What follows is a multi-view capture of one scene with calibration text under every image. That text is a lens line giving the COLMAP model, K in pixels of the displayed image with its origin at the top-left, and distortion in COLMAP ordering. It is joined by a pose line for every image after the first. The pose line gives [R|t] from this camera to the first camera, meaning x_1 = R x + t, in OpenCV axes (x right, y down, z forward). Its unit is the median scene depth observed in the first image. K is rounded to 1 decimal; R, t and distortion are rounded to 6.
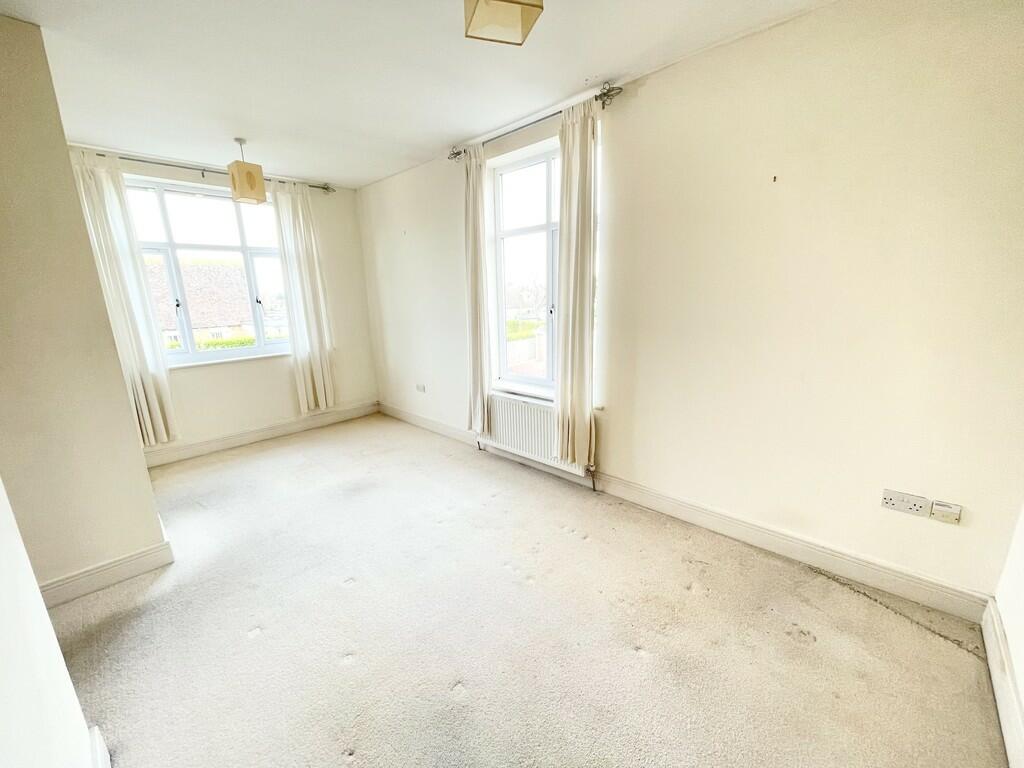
lens RADIAL K [[412.6, 0, 506.1], [0, 412.6, 388.2], [0, 0, 1]] dist [-0.001236, -0.000115]
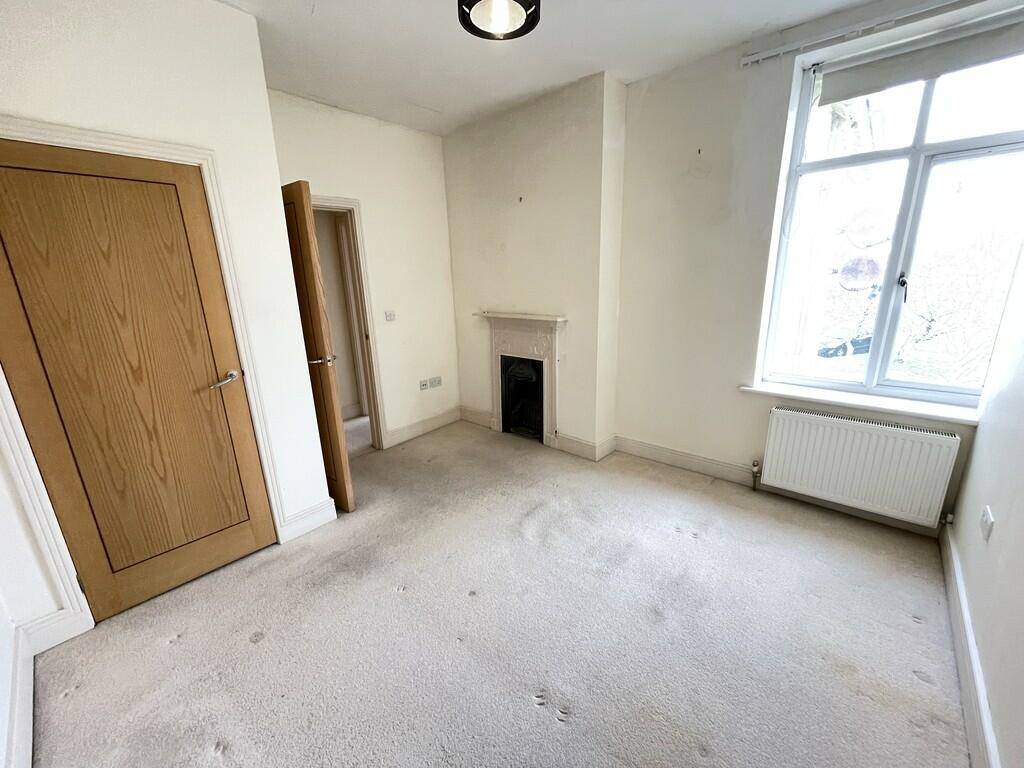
lens RADIAL K [[412.6, 0, 506.1], [0, 412.6, 388.2], [0, 0, 1]] dist [-0.001236, -0.000115]
pose [[0.997711, -0.036572, 0.056882, -0.532429], [0.034854, 0.998915, 0.030899, -0.053374], [-0.057950, -0.028845, 0.997903, 0.342505]]
